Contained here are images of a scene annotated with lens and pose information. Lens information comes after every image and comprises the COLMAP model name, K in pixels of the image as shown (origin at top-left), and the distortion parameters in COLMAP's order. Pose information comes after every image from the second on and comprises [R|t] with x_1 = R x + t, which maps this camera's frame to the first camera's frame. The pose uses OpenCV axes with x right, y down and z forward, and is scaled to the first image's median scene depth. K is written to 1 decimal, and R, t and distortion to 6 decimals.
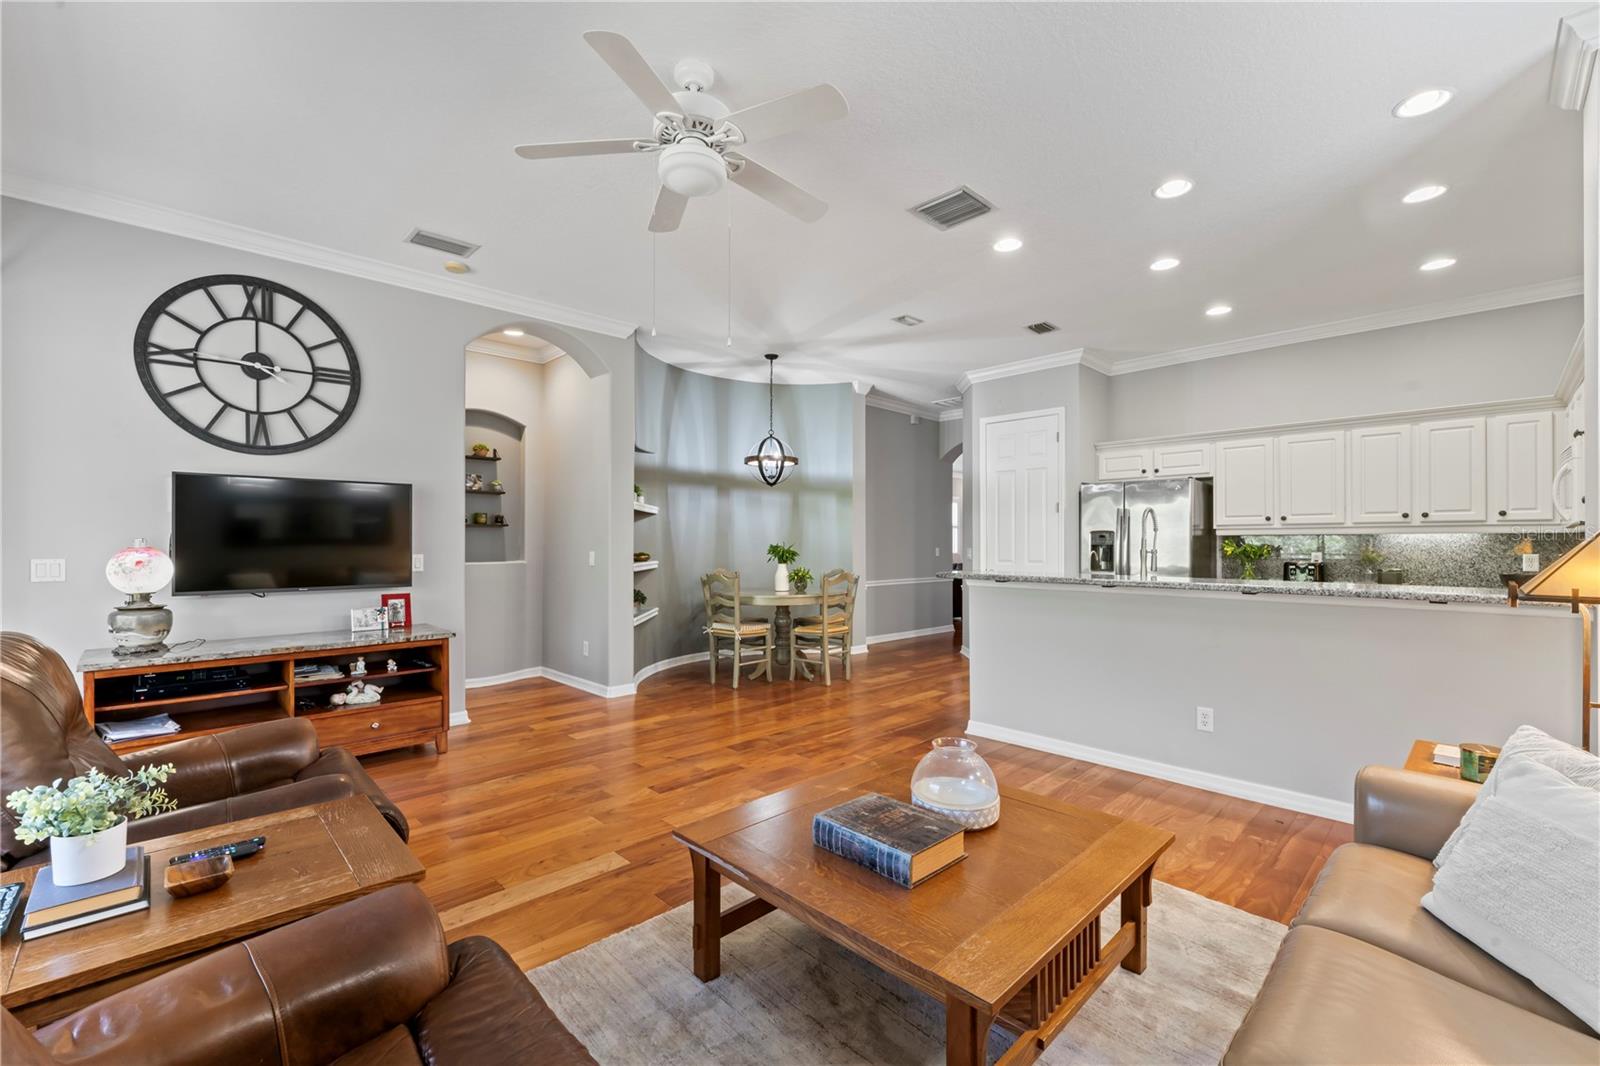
lens RADIAL K [[675.3, 0, 795.5], [0, 675.3, 547.8], [0, 0, 1]] dist [-0.000489, -0.000074]
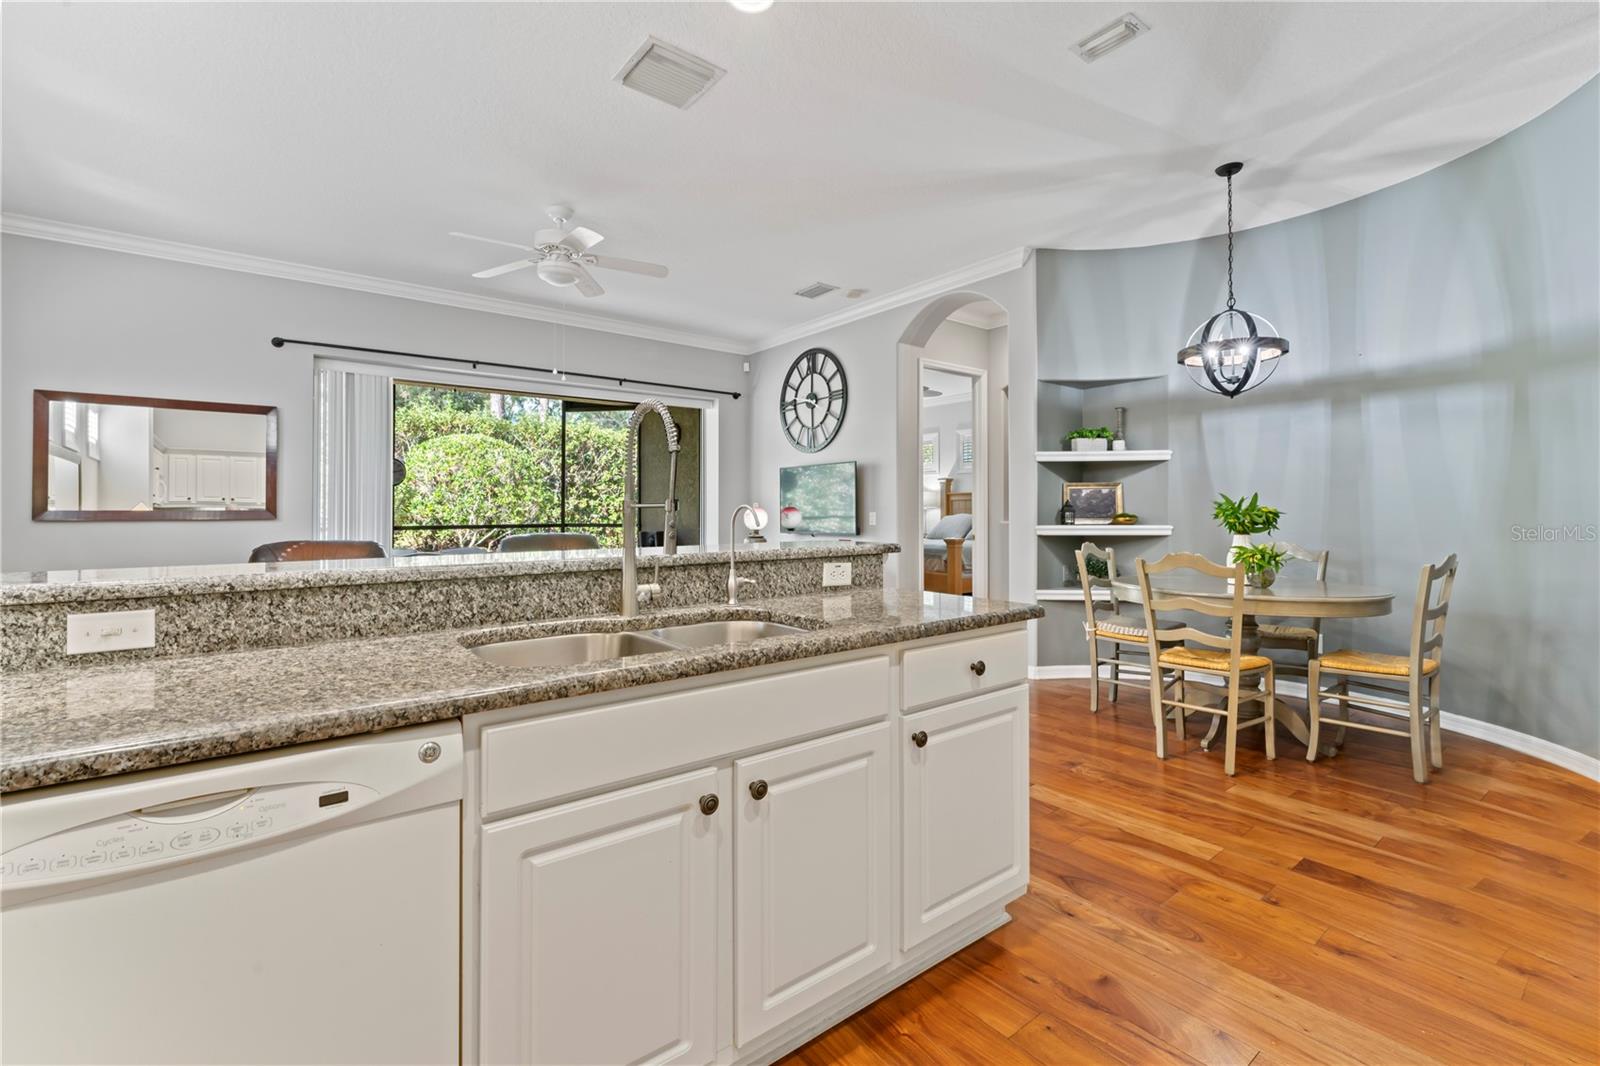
lens RADIAL K [[700.4, 0, 788.4], [0, 700.4, 500.8], [0, 0, 1]] dist [-0.009118, -0.000034]
pose [[-0.100235, -0.014371, -0.994860, 0.956197], [-0.006013, 0.999886, -0.013838, 0.009807], [0.994946, 0.004595, -0.100310, 1.097545]]
